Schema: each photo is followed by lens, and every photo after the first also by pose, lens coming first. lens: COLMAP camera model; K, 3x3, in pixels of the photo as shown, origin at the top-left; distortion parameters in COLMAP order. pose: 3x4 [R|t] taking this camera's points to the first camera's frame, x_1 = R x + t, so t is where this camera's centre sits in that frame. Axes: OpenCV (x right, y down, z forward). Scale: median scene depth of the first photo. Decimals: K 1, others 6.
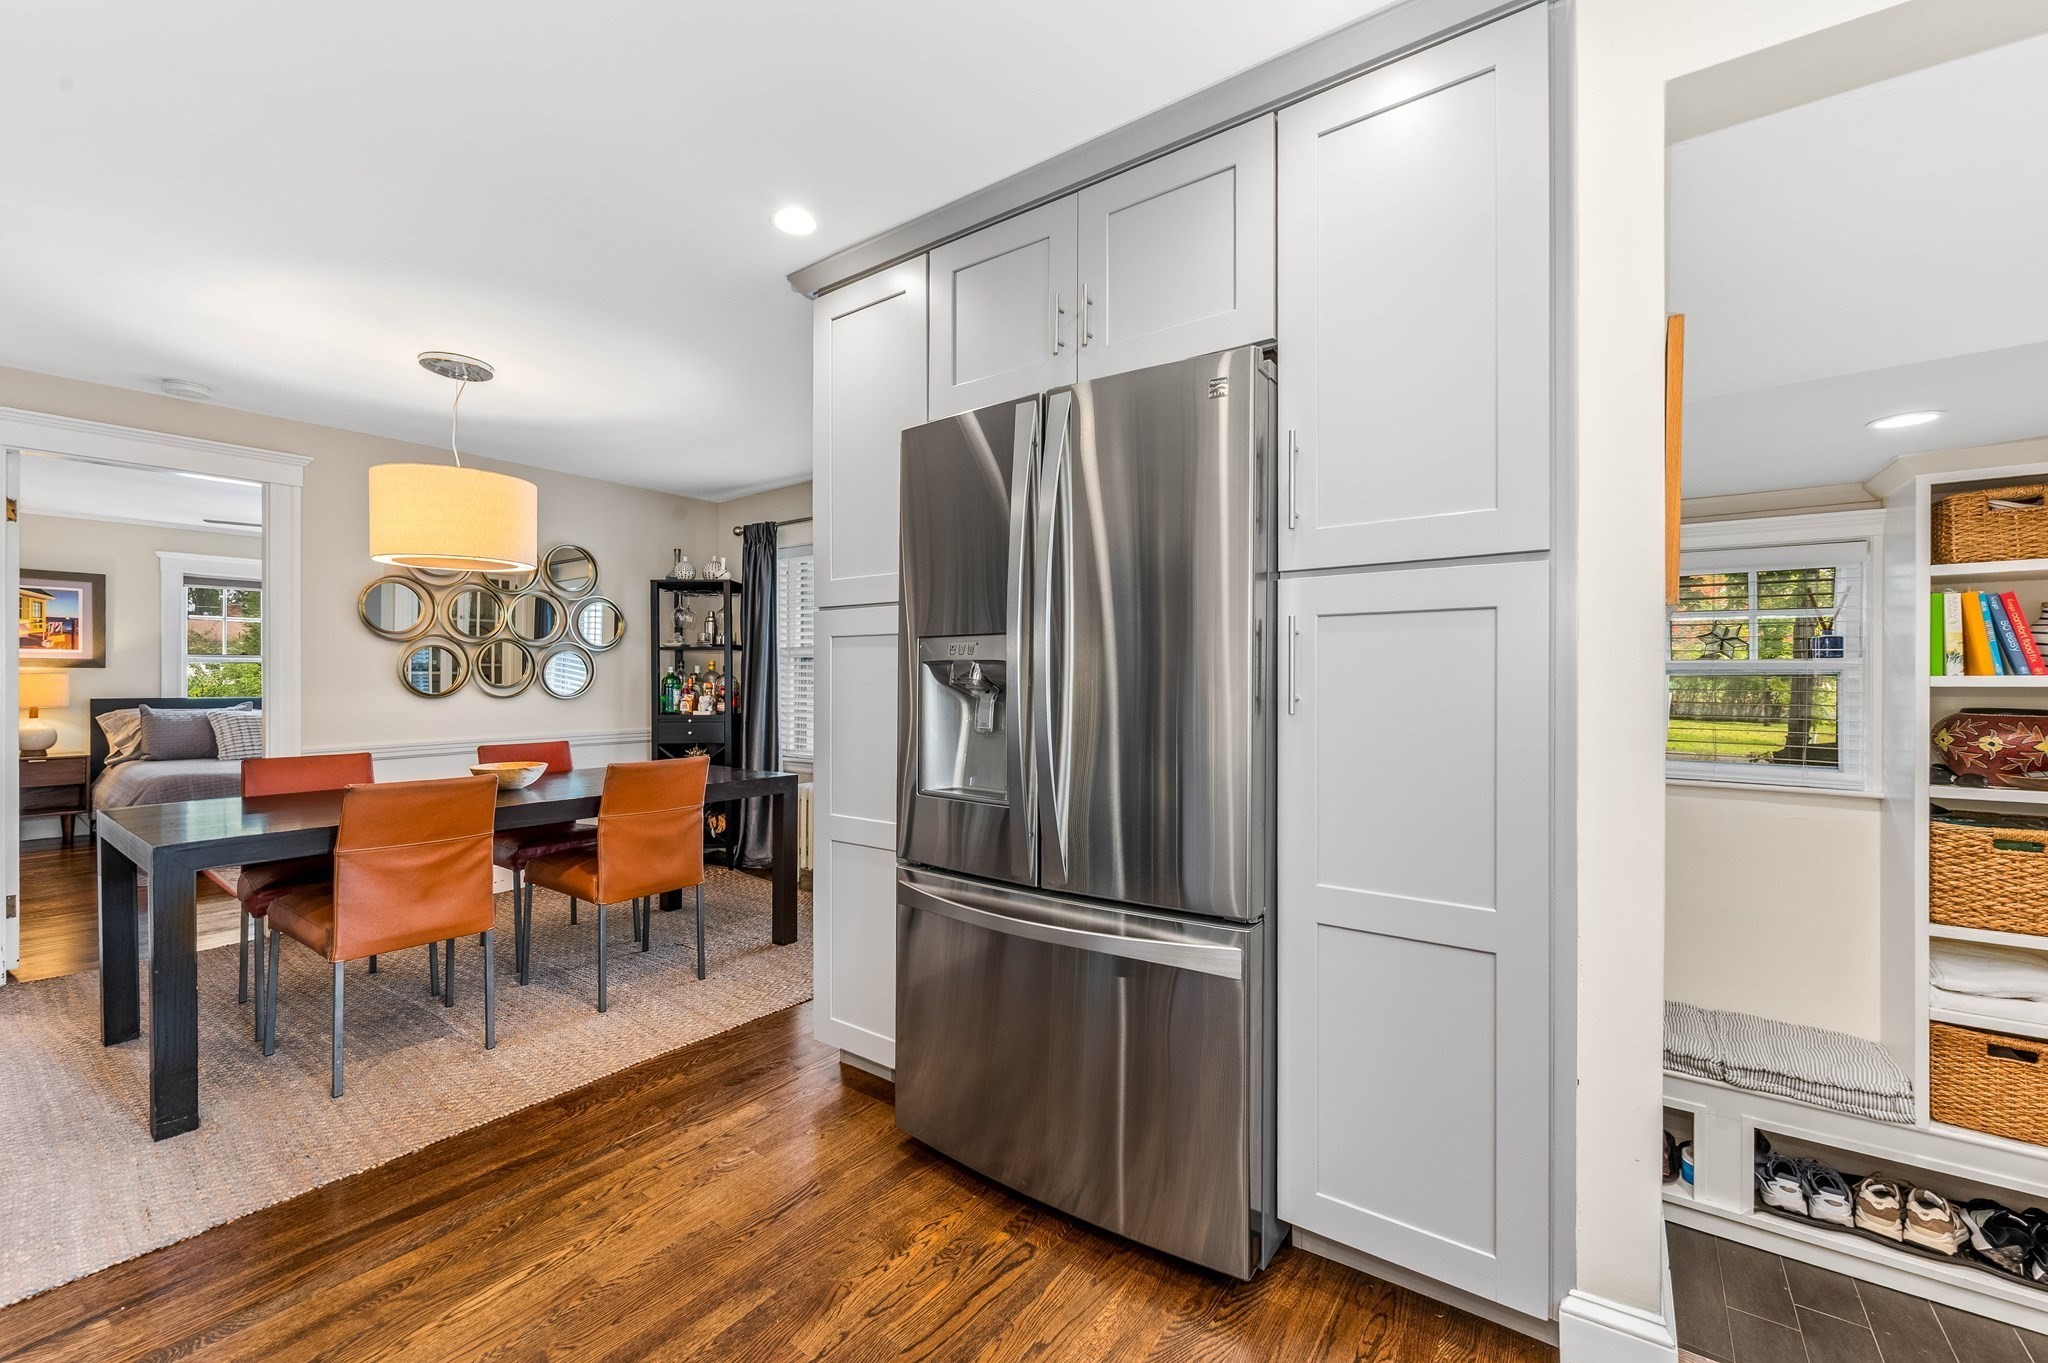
lens RADIAL K [[818.0, 0, 1035.9], [0, 818.0, 677.3], [0, 0, 1]] dist [-0.003039, 0.000176]
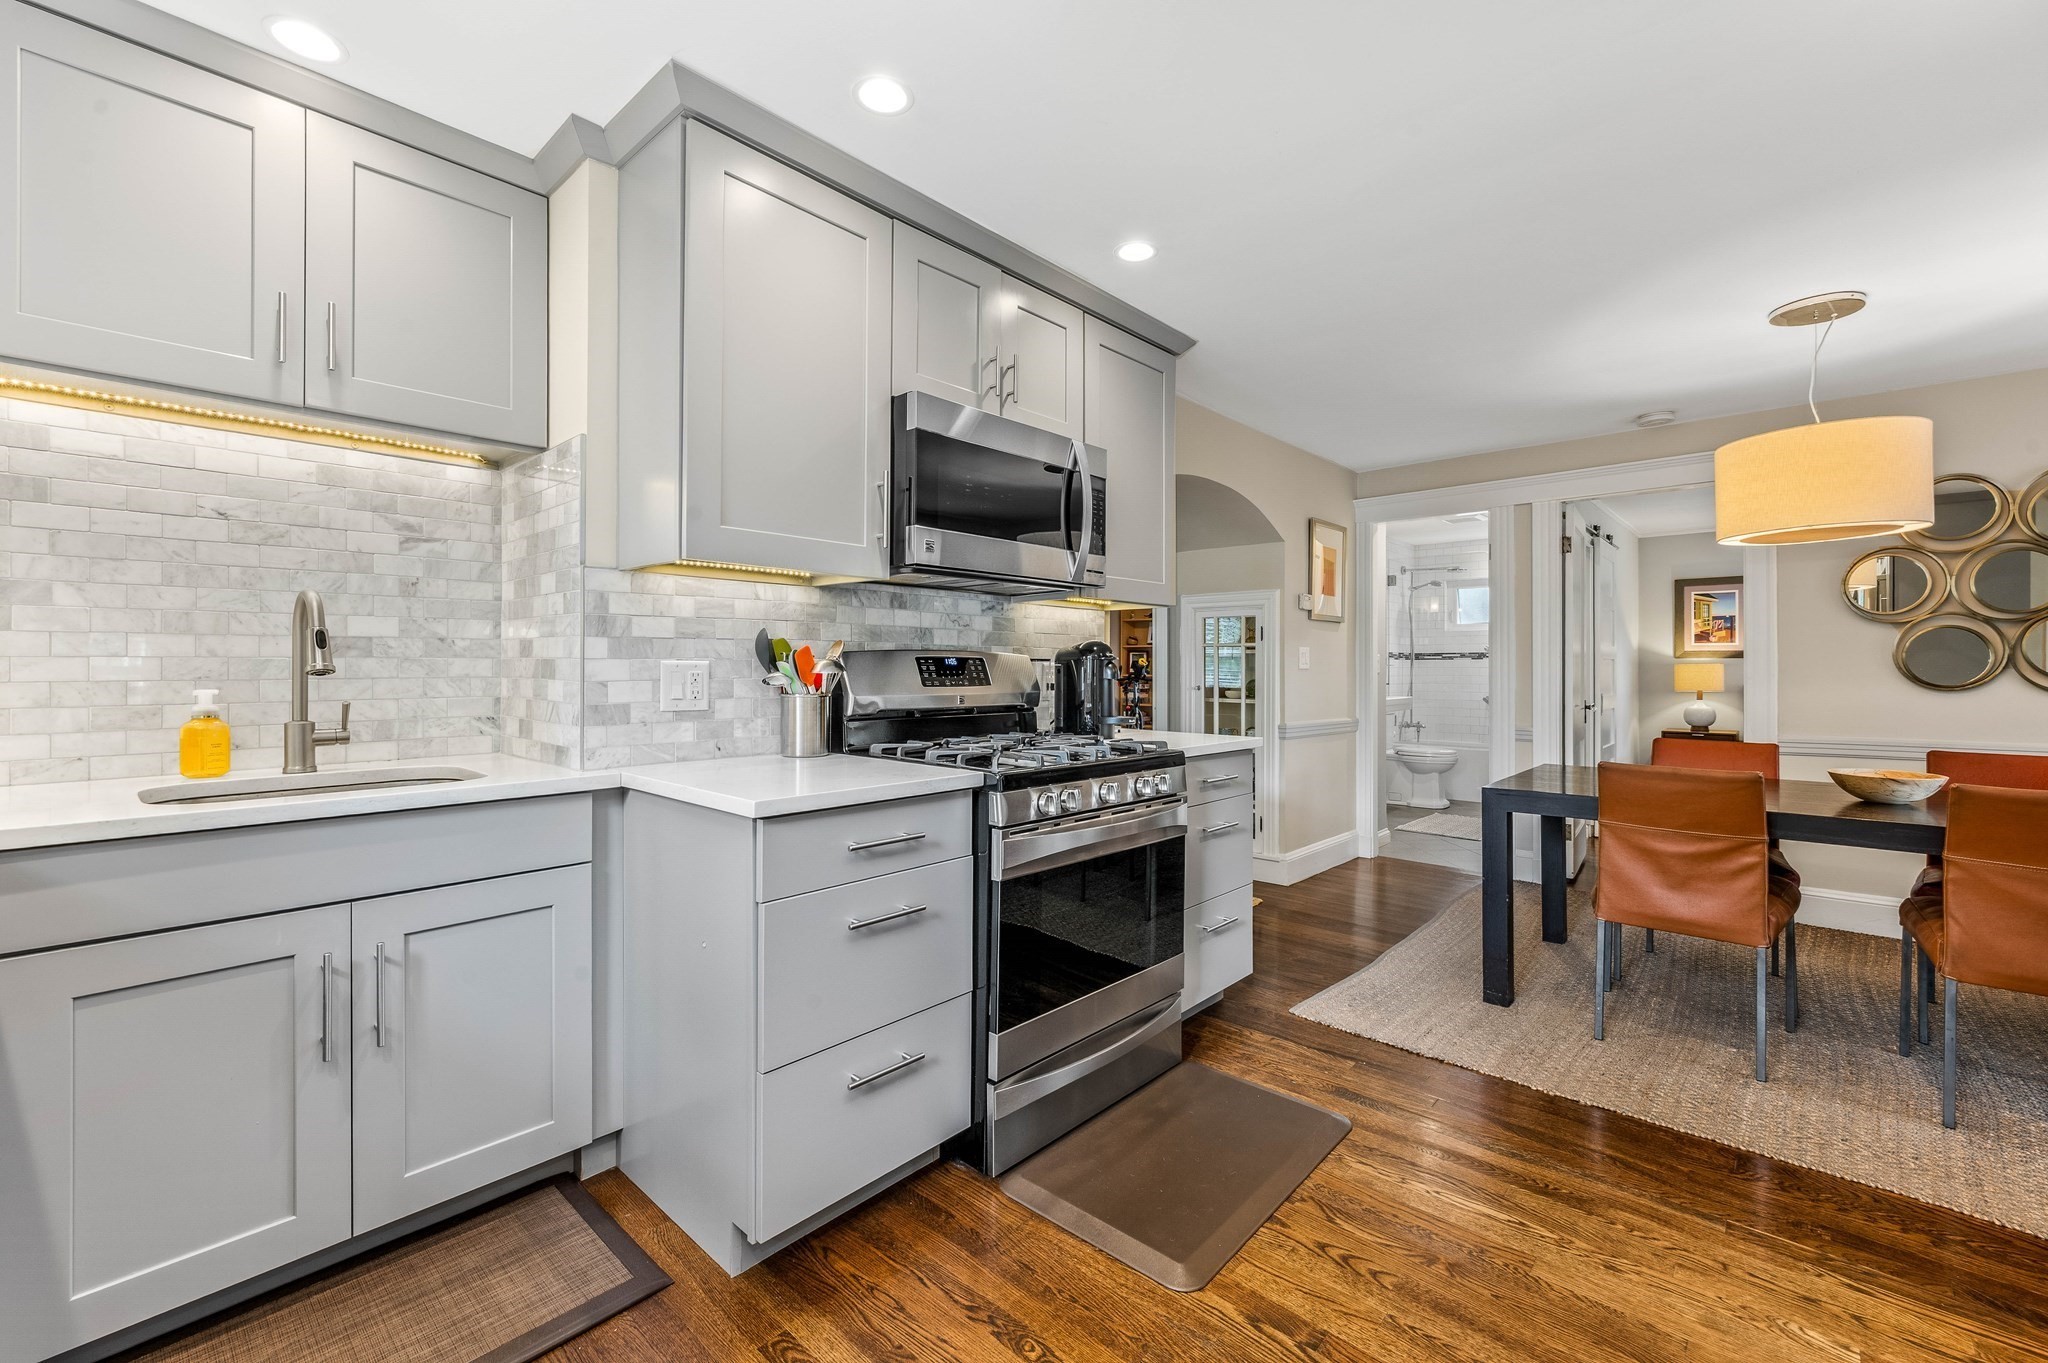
lens RADIAL K [[862.1, 0, 1021.1], [0, 862.1, 662.6], [0, 0, 1]] dist [-0.000249, -0.000283]
pose [[-0.121423, -0.006663, -0.992578, 0.180236], [0.000485, 0.999977, -0.006772, 0.002556], [0.992601, -0.001304, -0.121417, 0.156701]]
